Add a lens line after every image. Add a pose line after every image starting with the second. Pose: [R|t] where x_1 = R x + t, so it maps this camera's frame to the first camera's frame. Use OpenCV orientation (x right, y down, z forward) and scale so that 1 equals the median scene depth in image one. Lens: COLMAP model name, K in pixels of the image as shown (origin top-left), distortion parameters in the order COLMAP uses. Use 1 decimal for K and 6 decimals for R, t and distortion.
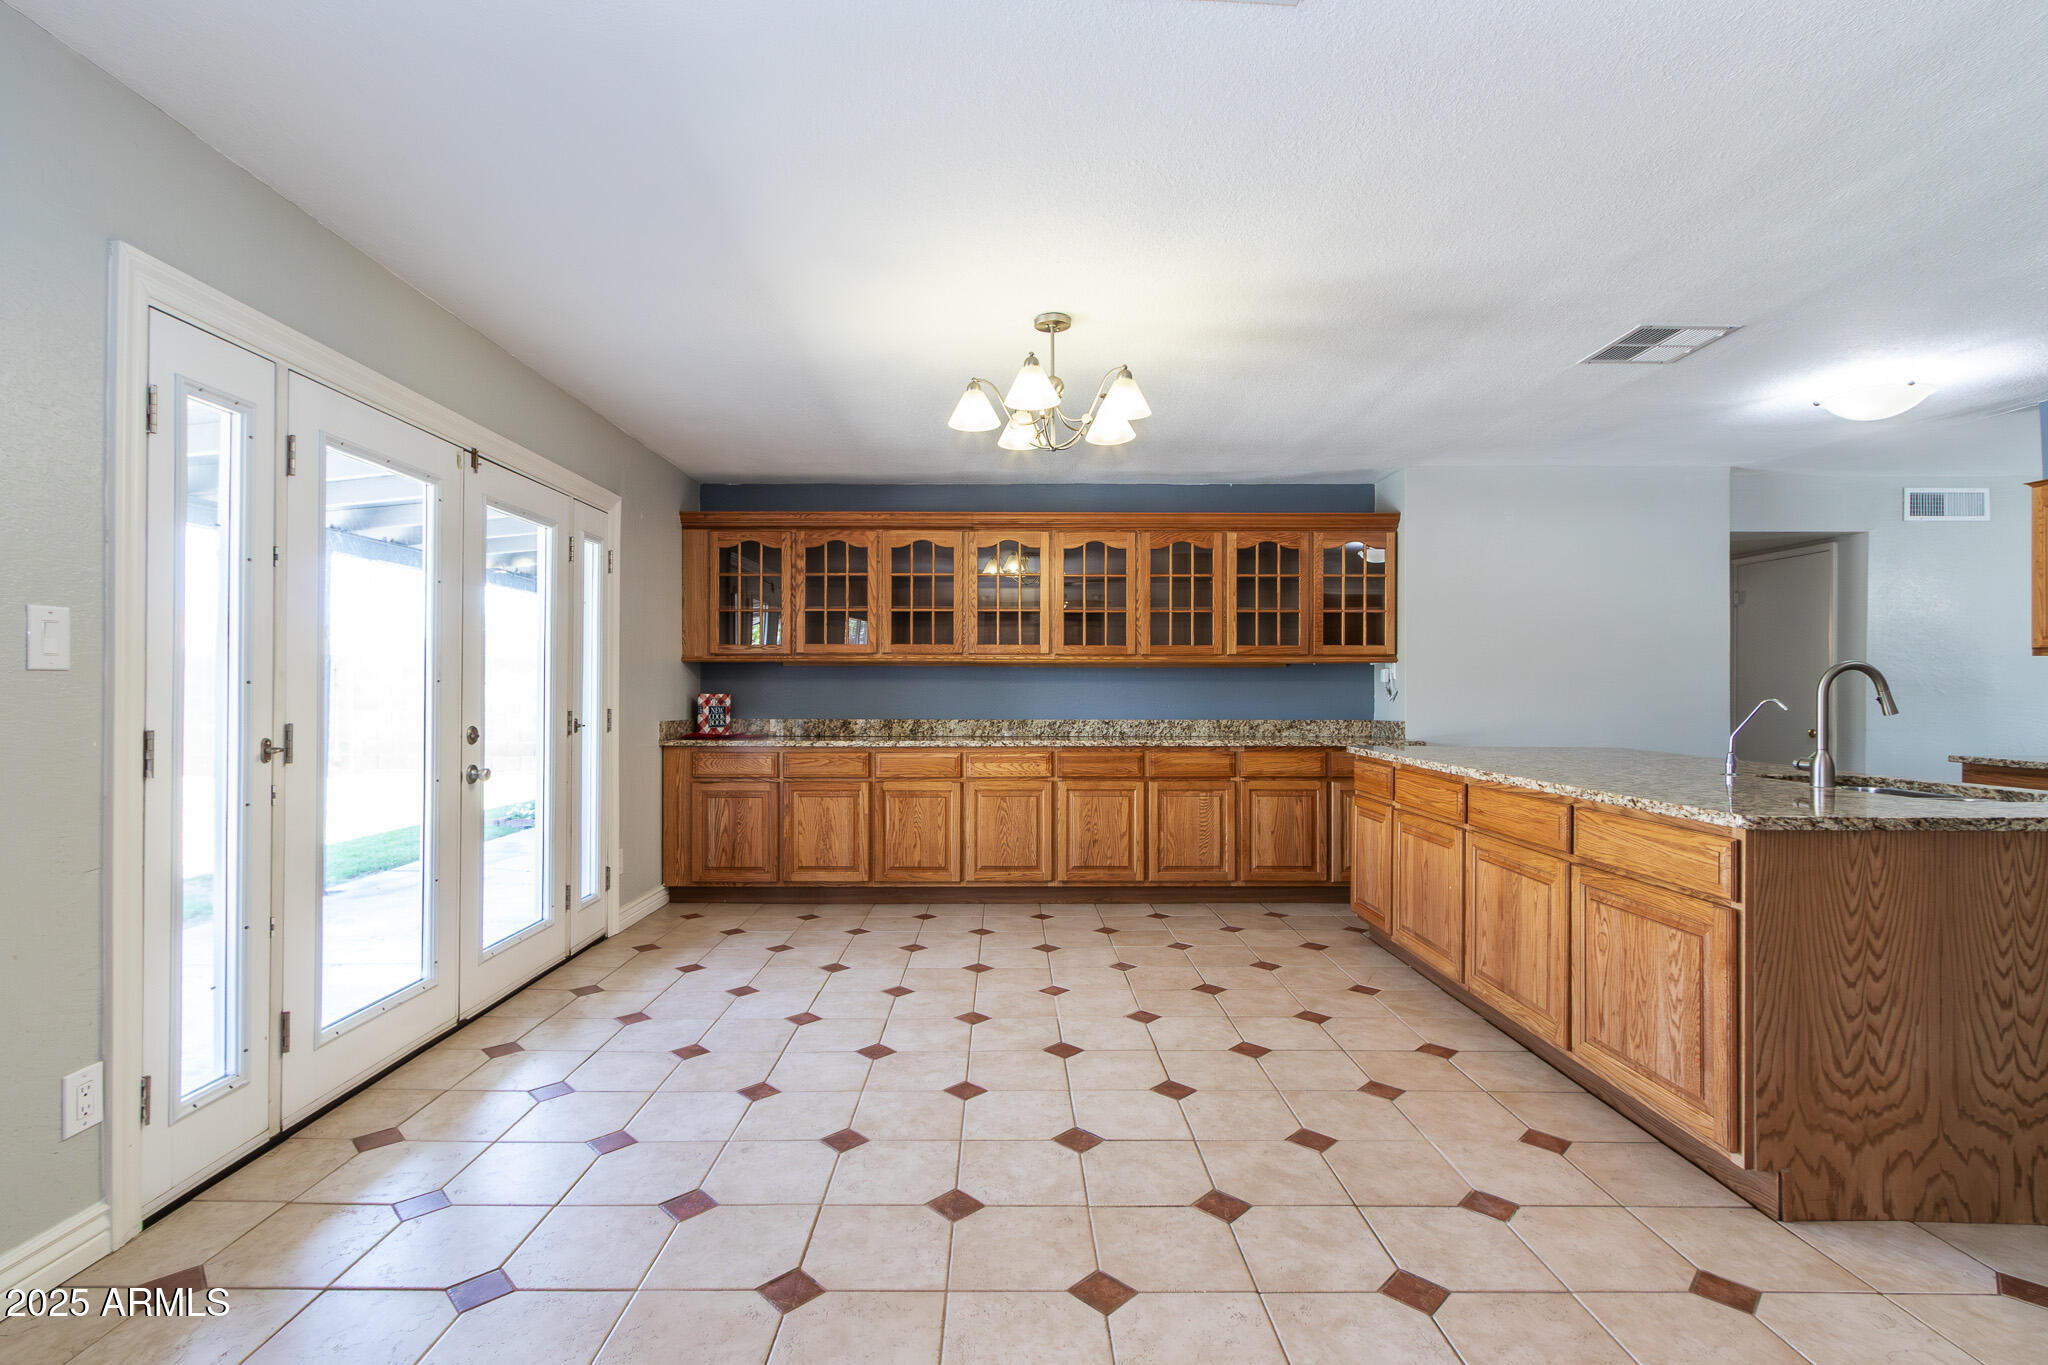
lens RADIAL K [[934.4, 0, 1004.9], [0, 934.4, 690.6], [0, 0, 1]] dist [-0.000753, 0.000611]
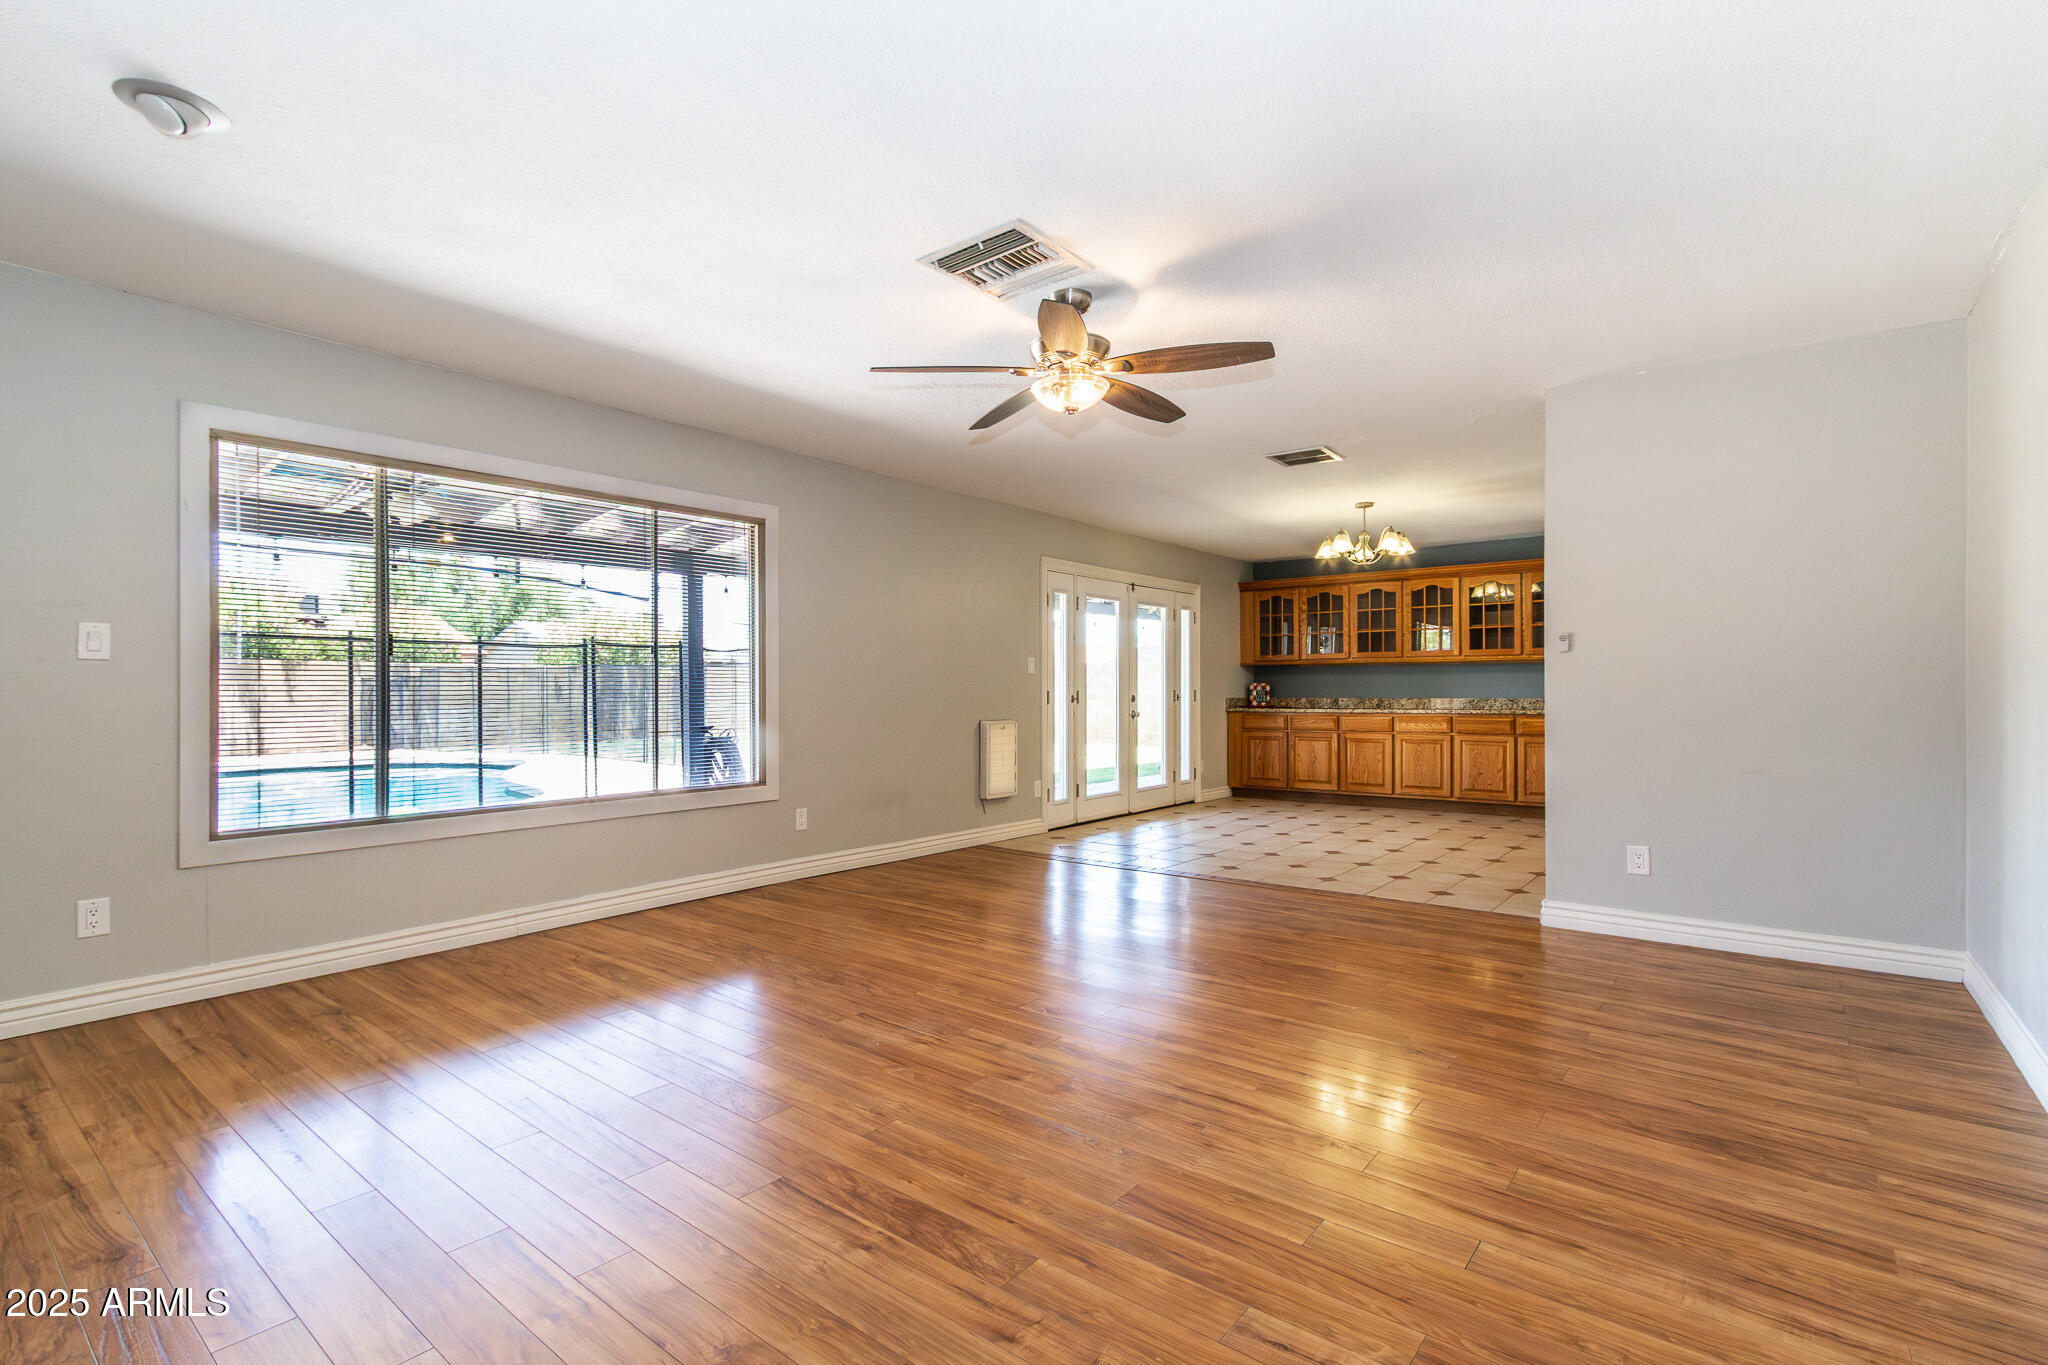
lens RADIAL K [[955.9, 0, 1010.1], [0, 955.9, 689.6], [0, 0, 1]] dist [0.001271, 0.000626]
pose [[0.779527, -0.005536, -0.626344, 0.490768], [0.005763, 0.999982, -0.001665, 0.016943], [0.626342, -0.002311, 0.779545, -0.758501]]
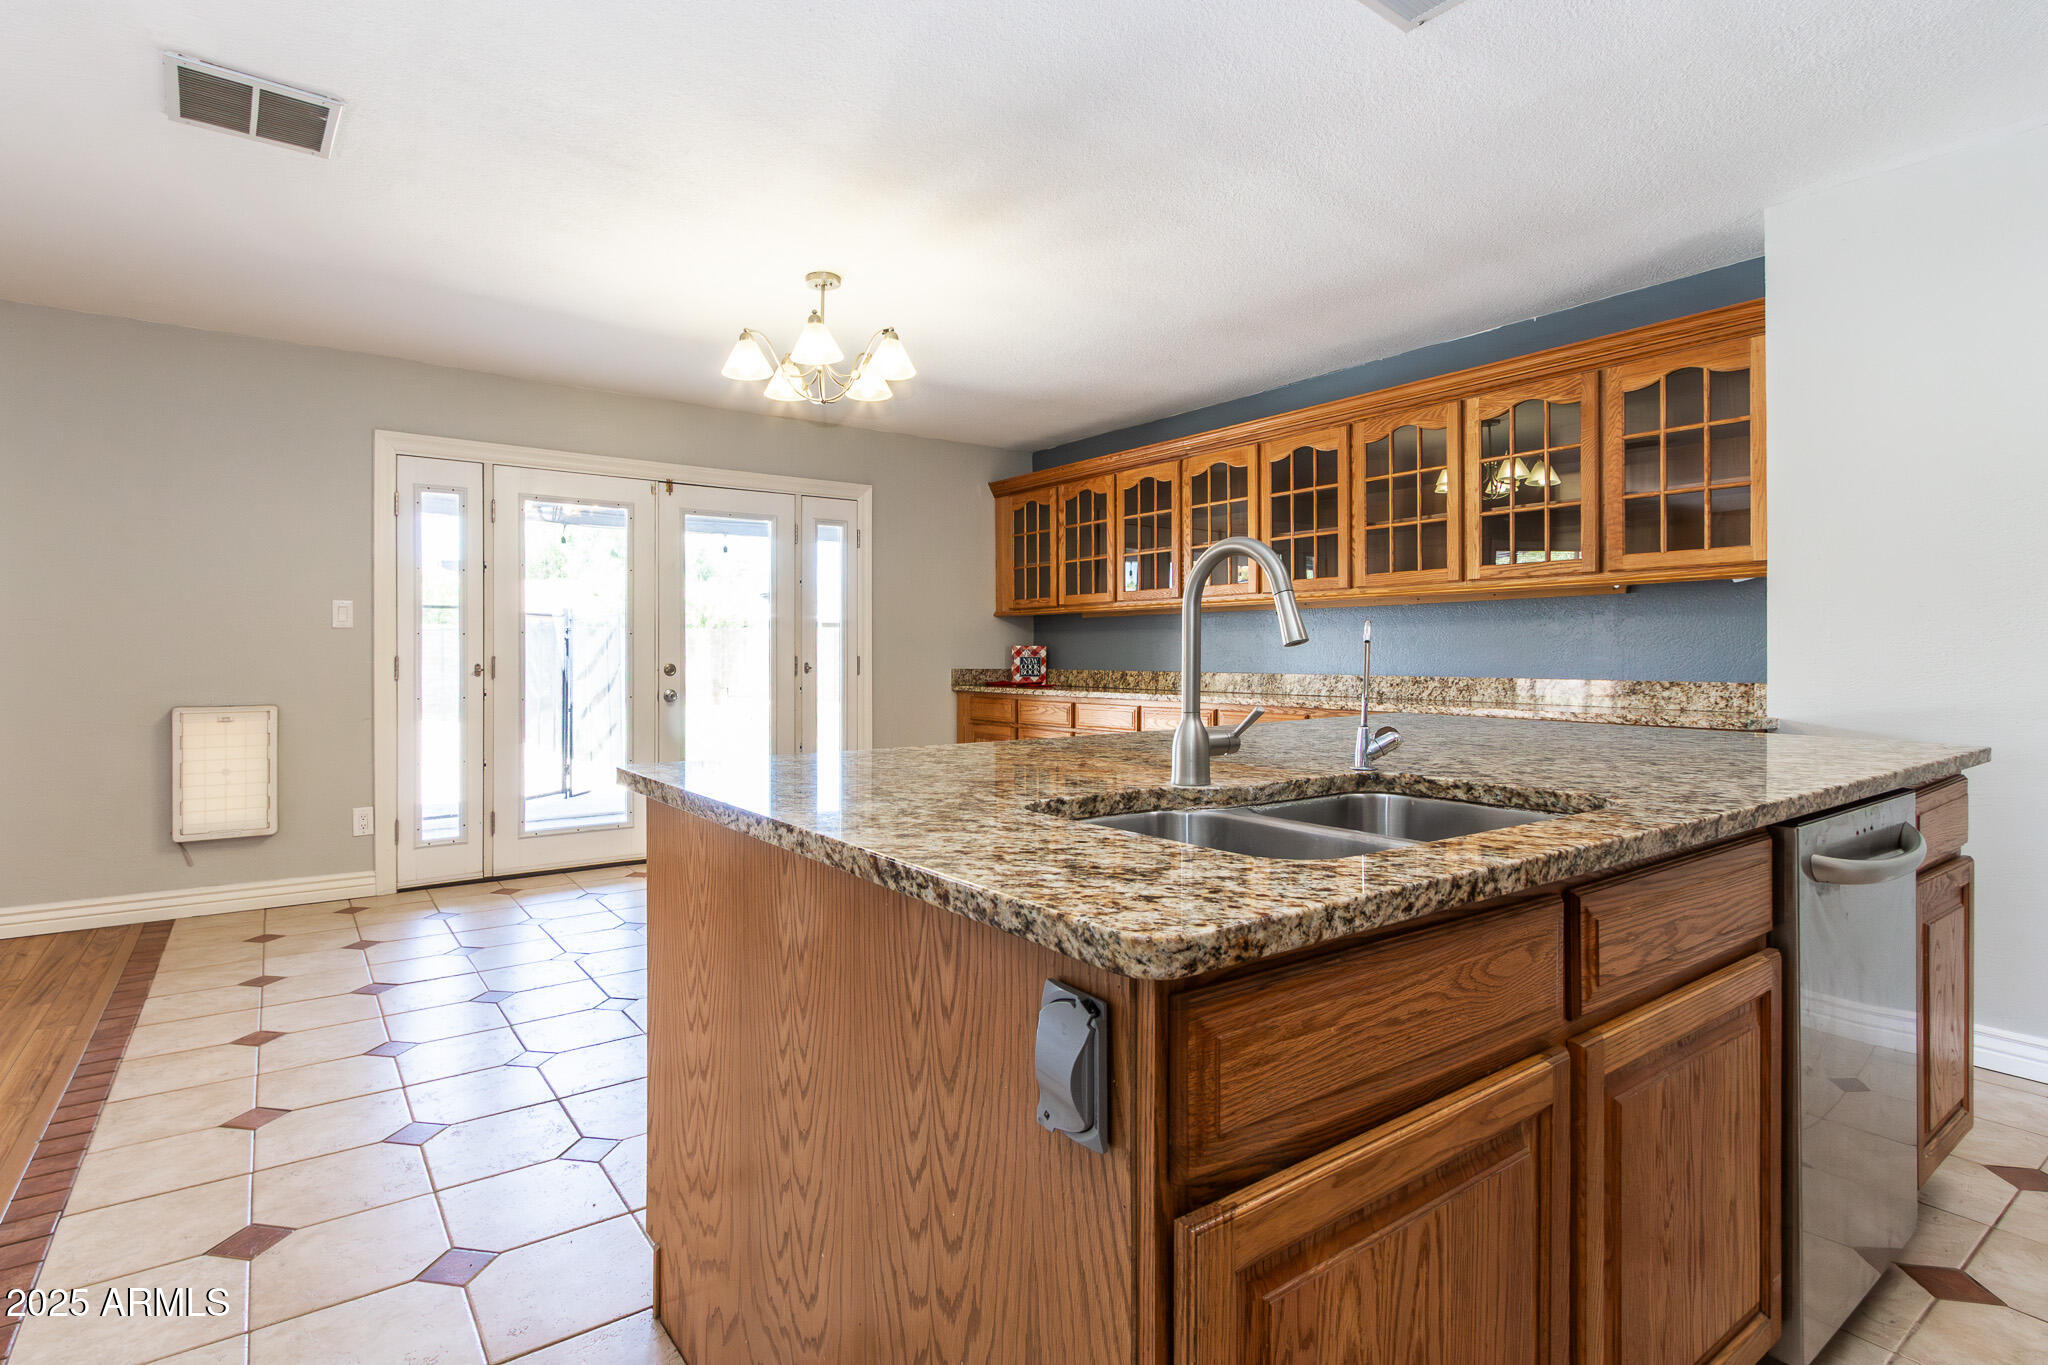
lens RADIAL K [[1004.5, 0, 971.3], [0, 1004.5, 663.4], [0, 0, 1]] dist [-0.000331, 0.000003]
pose [[0.571330, 0.005574, -0.820702, 0.668875], [0.001058, 0.999971, 0.007528, 0.016710], [0.820720, -0.005169, 0.571307, 0.306005]]
